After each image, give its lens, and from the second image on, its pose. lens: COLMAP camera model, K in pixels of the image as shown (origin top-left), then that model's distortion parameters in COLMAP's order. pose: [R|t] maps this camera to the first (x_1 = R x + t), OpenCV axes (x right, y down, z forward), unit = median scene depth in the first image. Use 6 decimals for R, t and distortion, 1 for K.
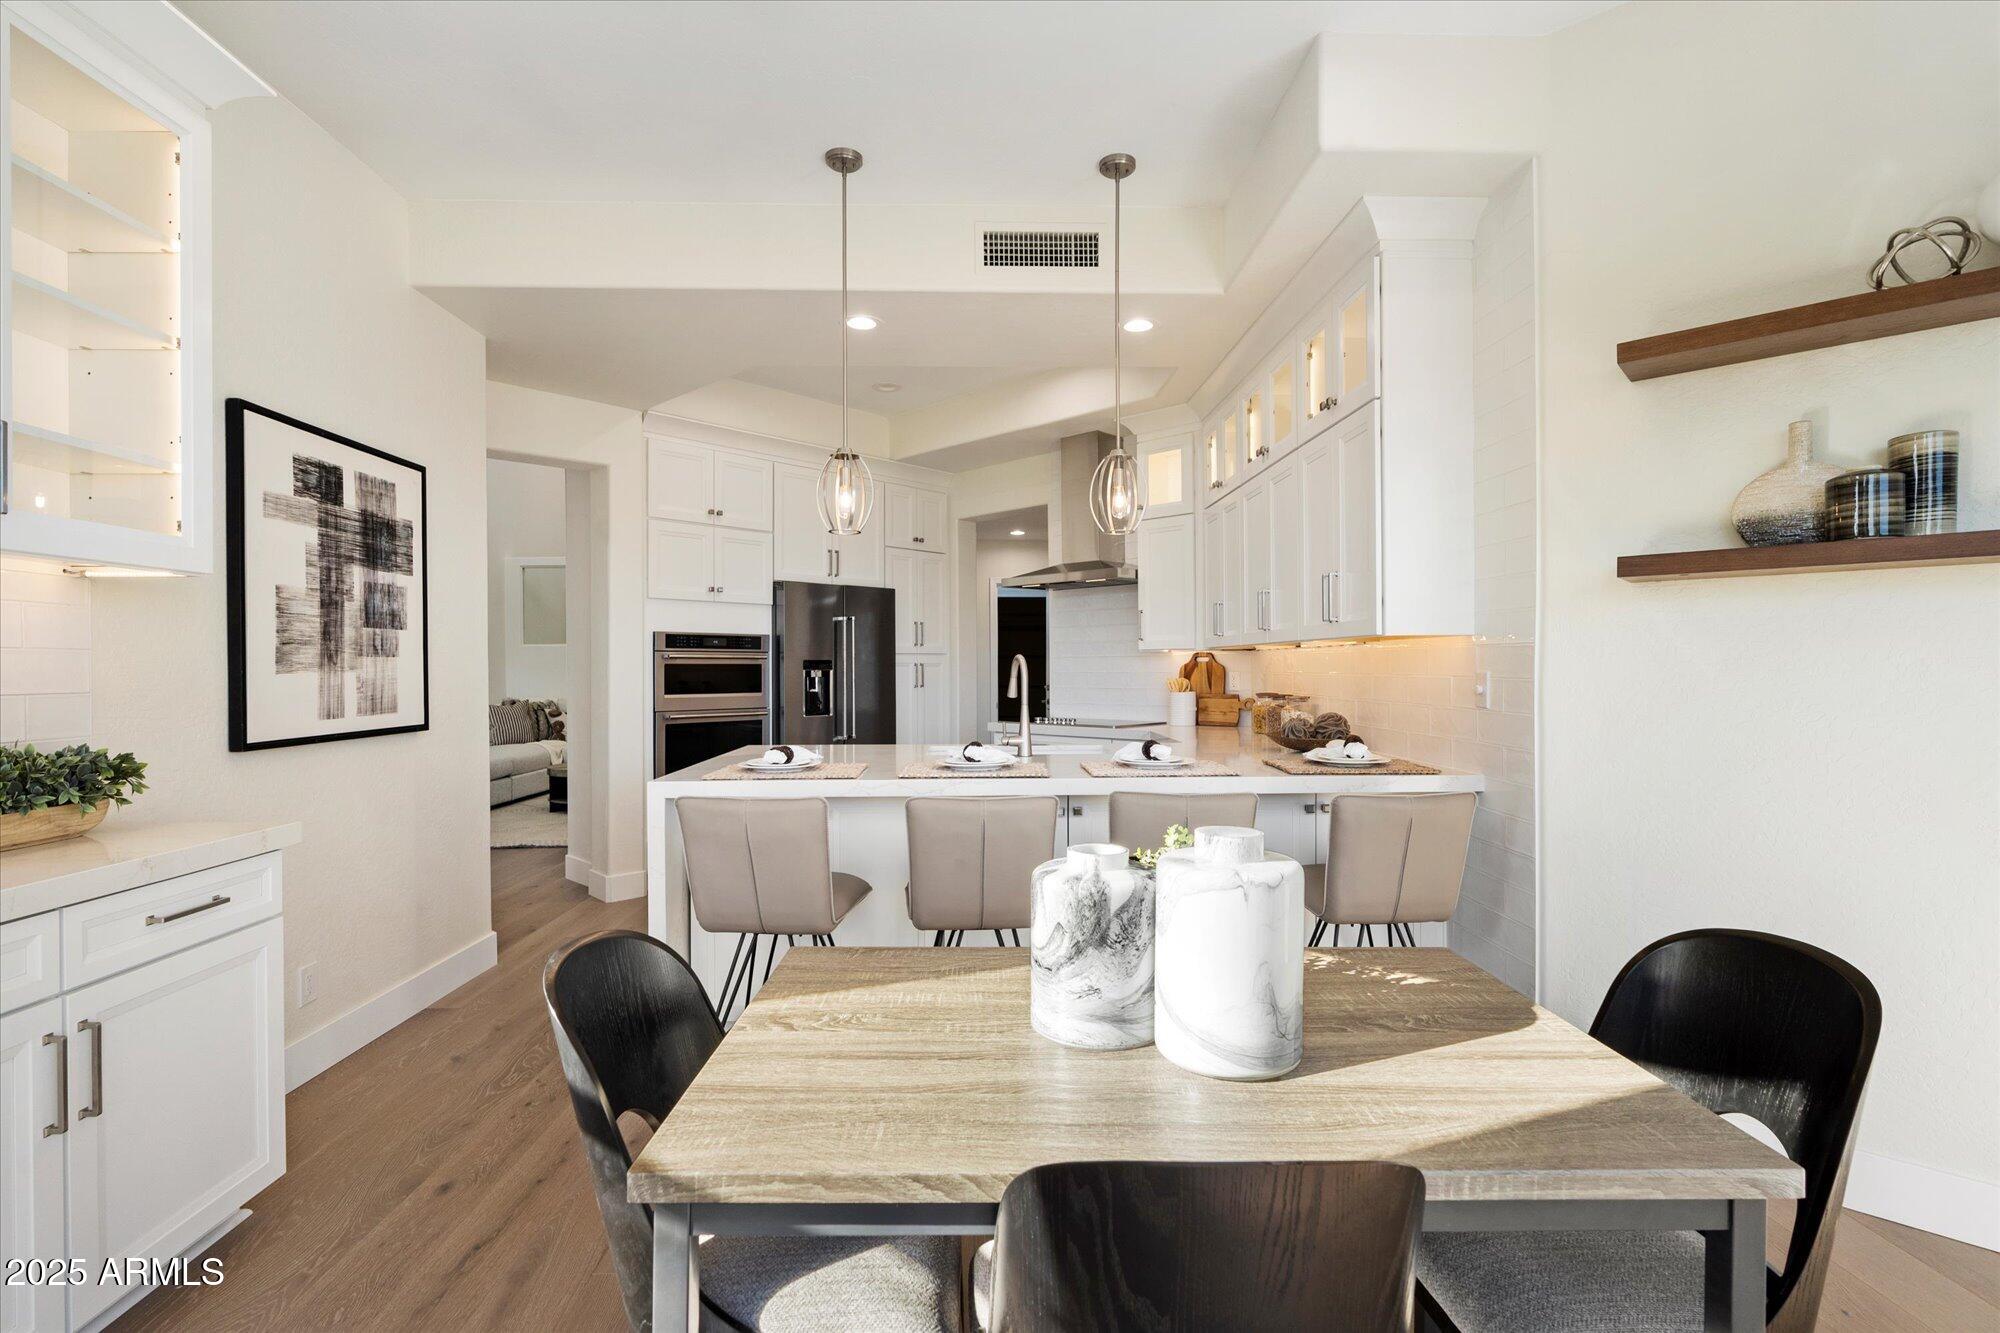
lens RADIAL K [[928.2, 0, 995.1], [0, 928.2, 670.7], [0, 0, 1]] dist [-0.011676, 0.004790]
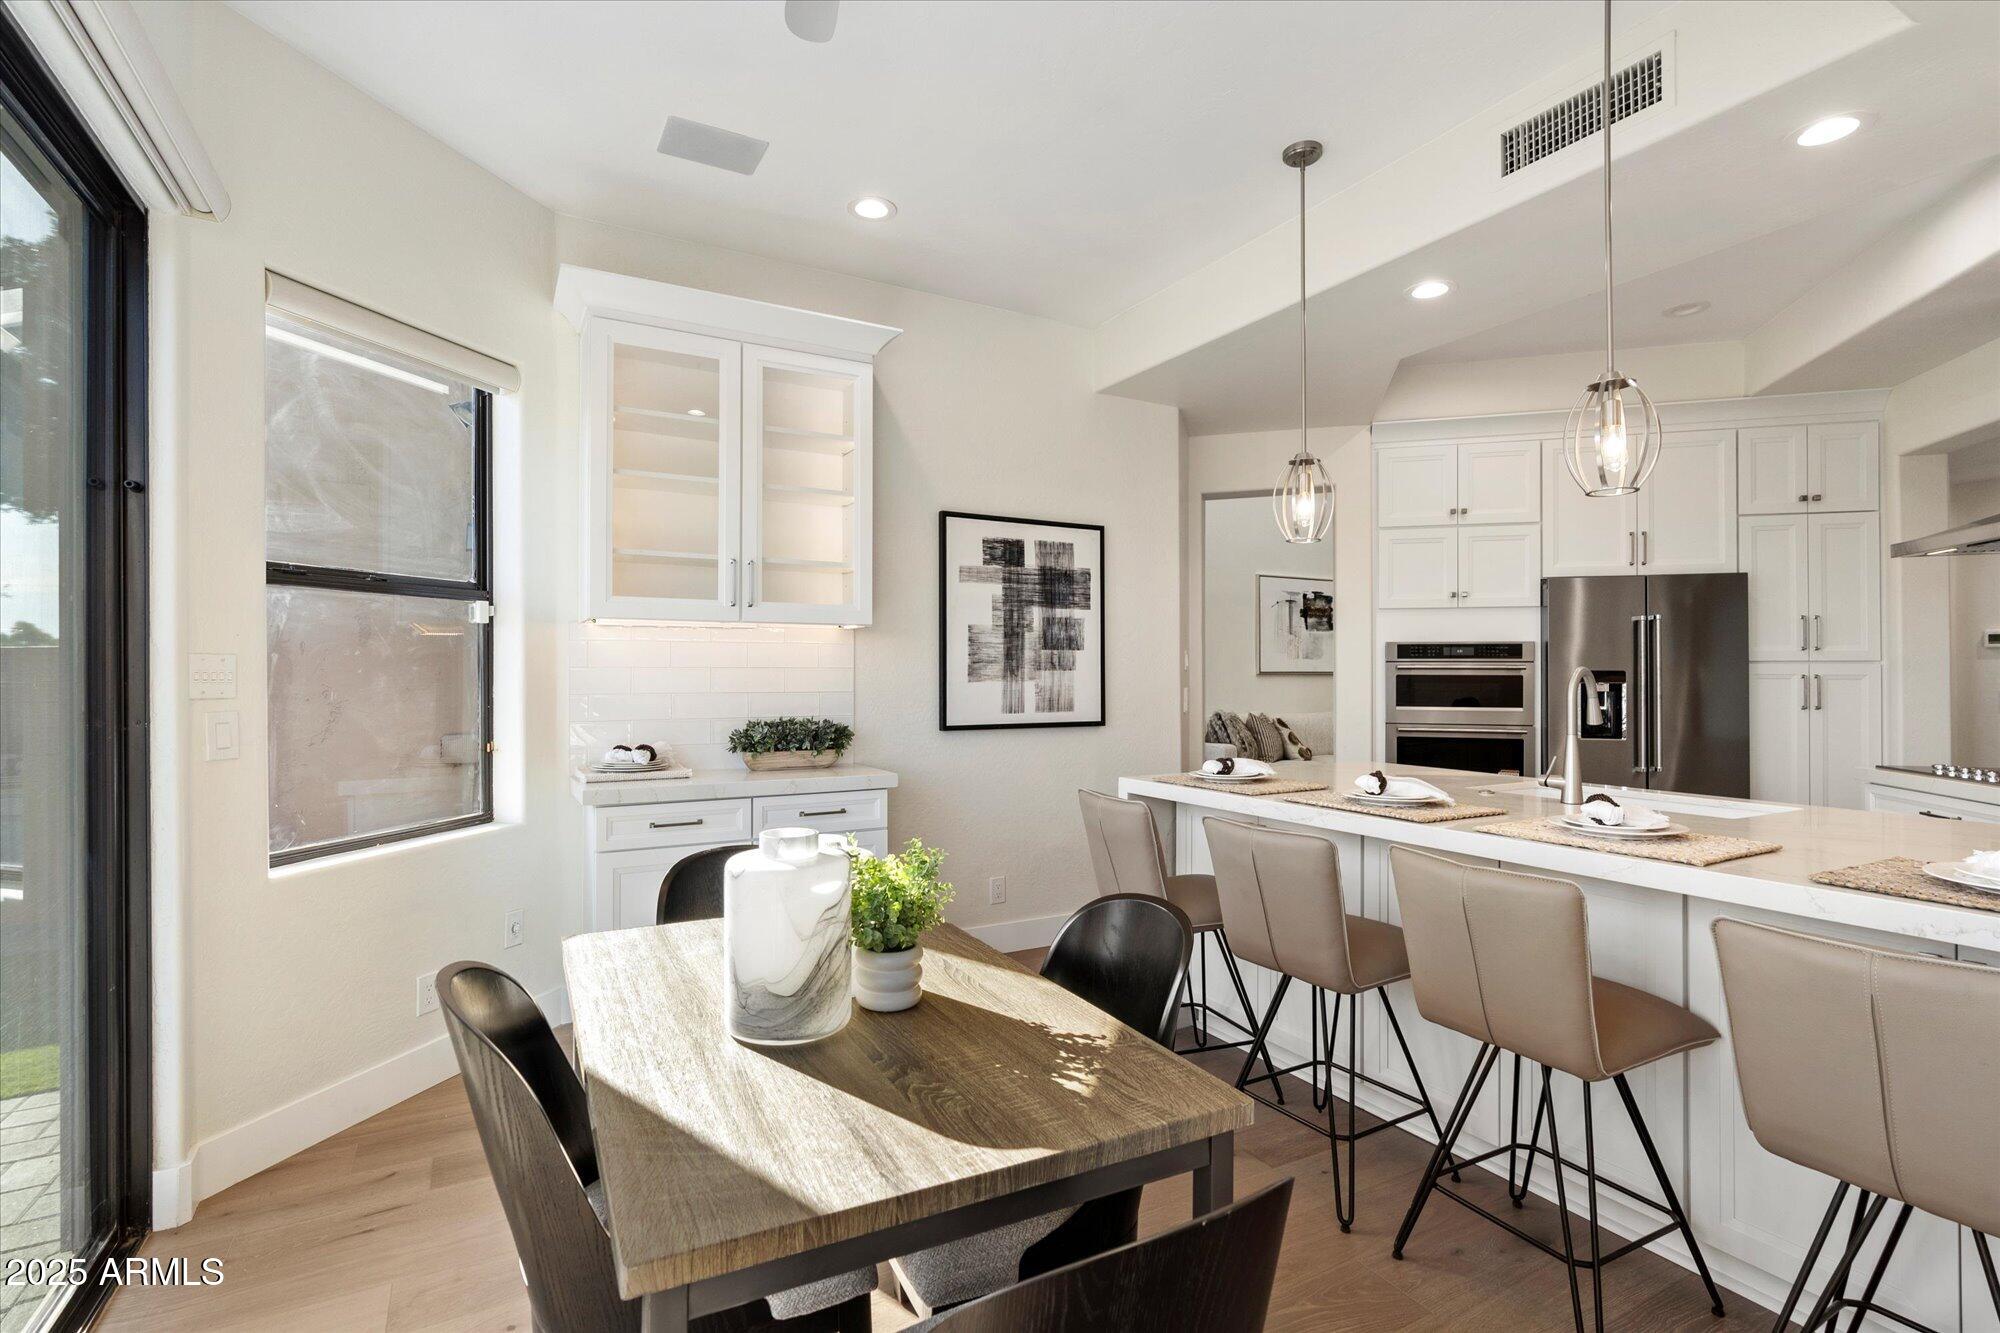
lens RADIAL K [[928.2, 0, 964.6], [0, 928.2, 668.0], [0, 0, 1]] dist [-0.011676, 0.004790]
pose [[0.446238, -0.001761, -0.894913, 0.533183], [-0.007043, 0.999960, -0.005479, -0.010235], [0.894887, 0.008748, 0.446207, 0.260958]]
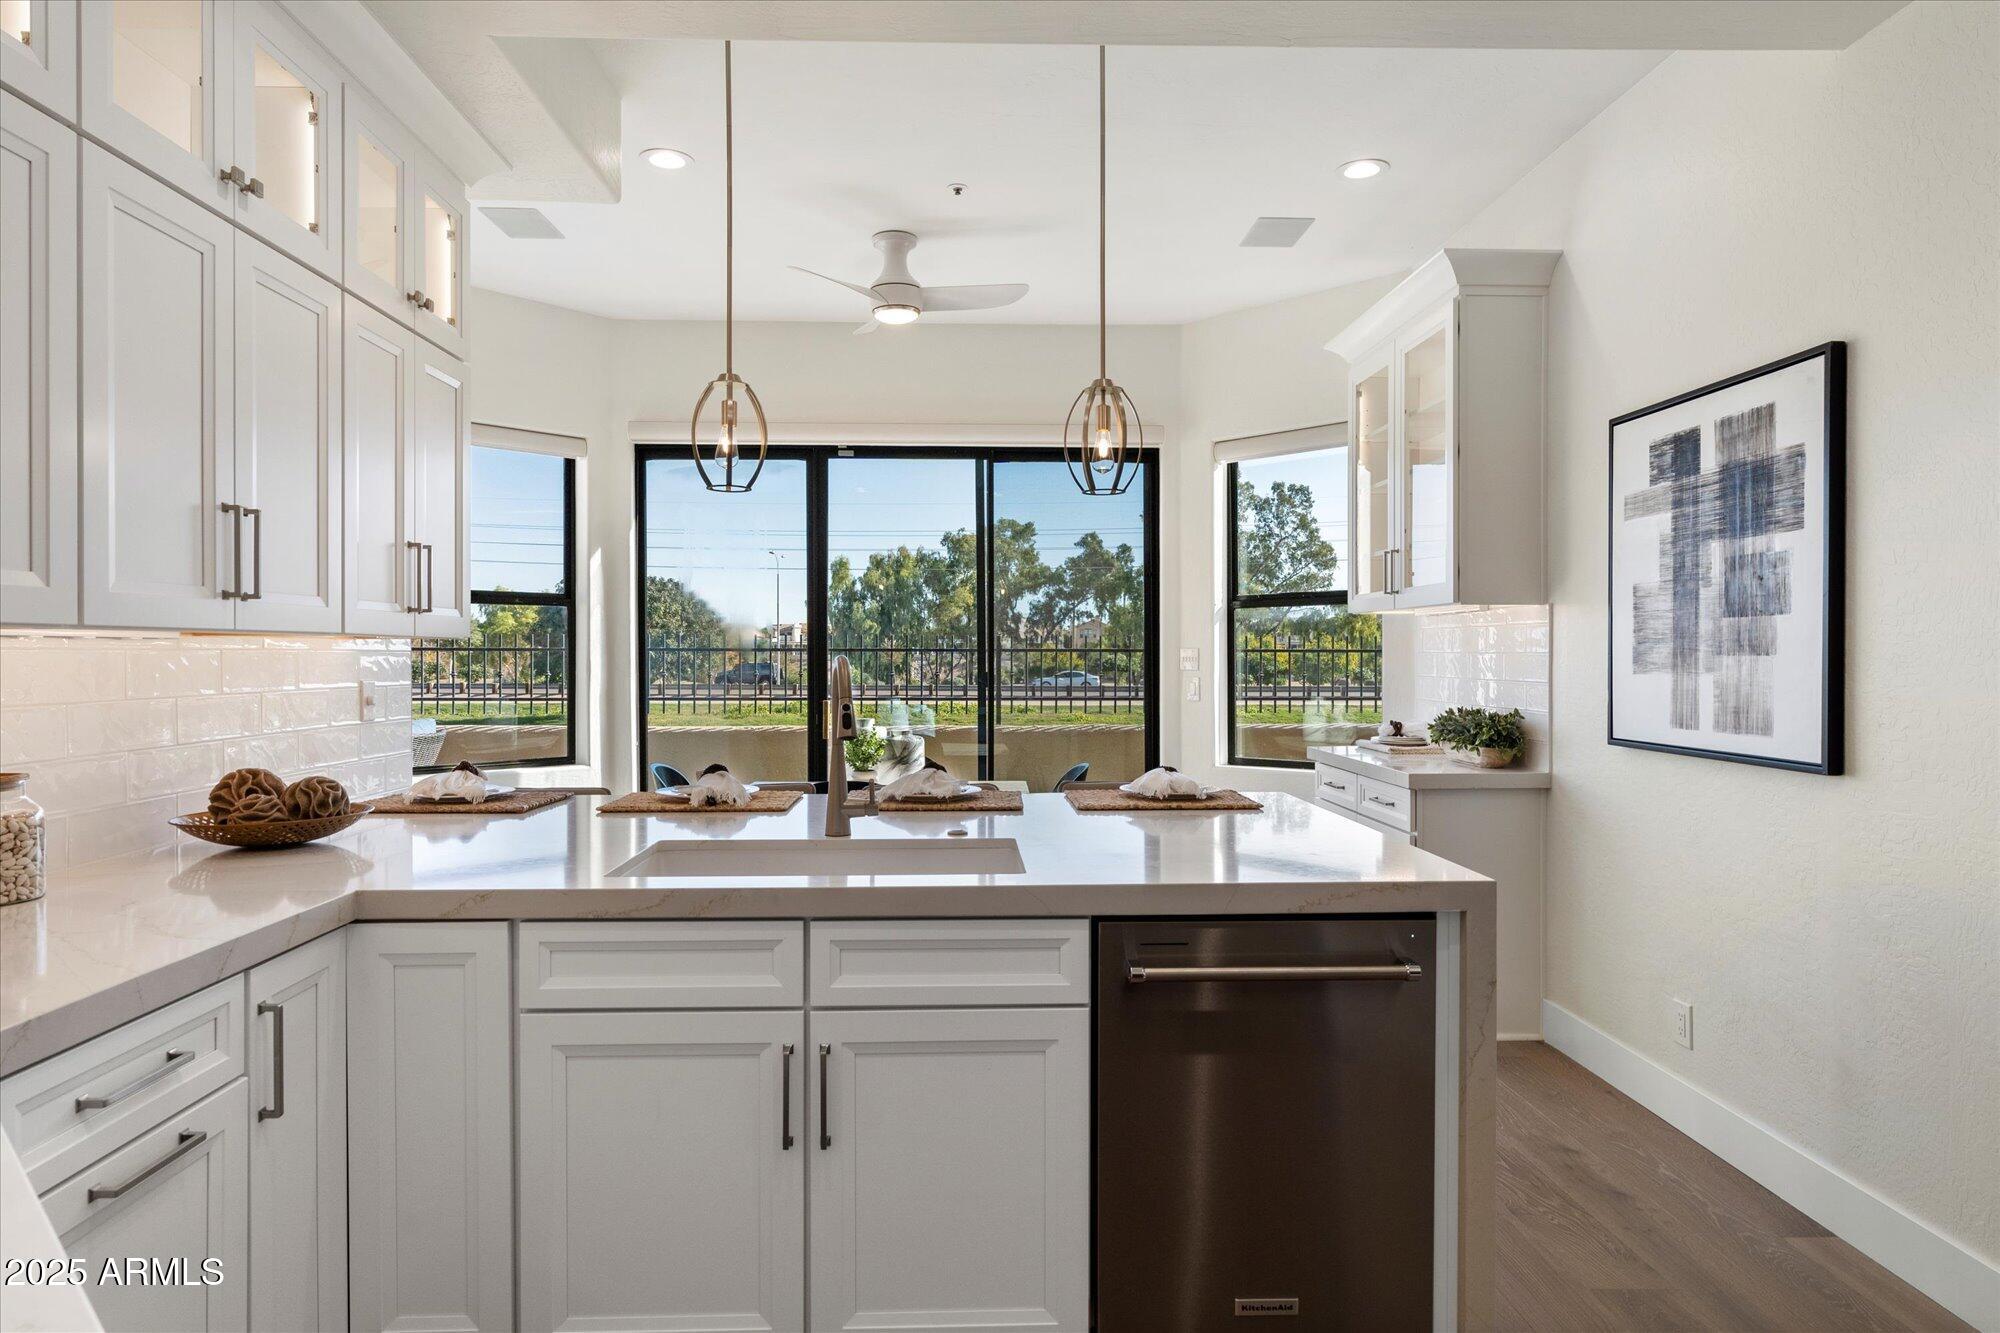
lens RADIAL K [[1173.5, 0, 1008.3], [0, 1173.5, 657.7], [0, 0, 1]] dist [0.000195, -0.000029]
pose [[-0.999821, 0.001144, -0.018909, -0.068060], [0.000972, 0.999958, 0.009107, -0.022598], [0.018918, 0.009087, -0.999780, 1.966112]]
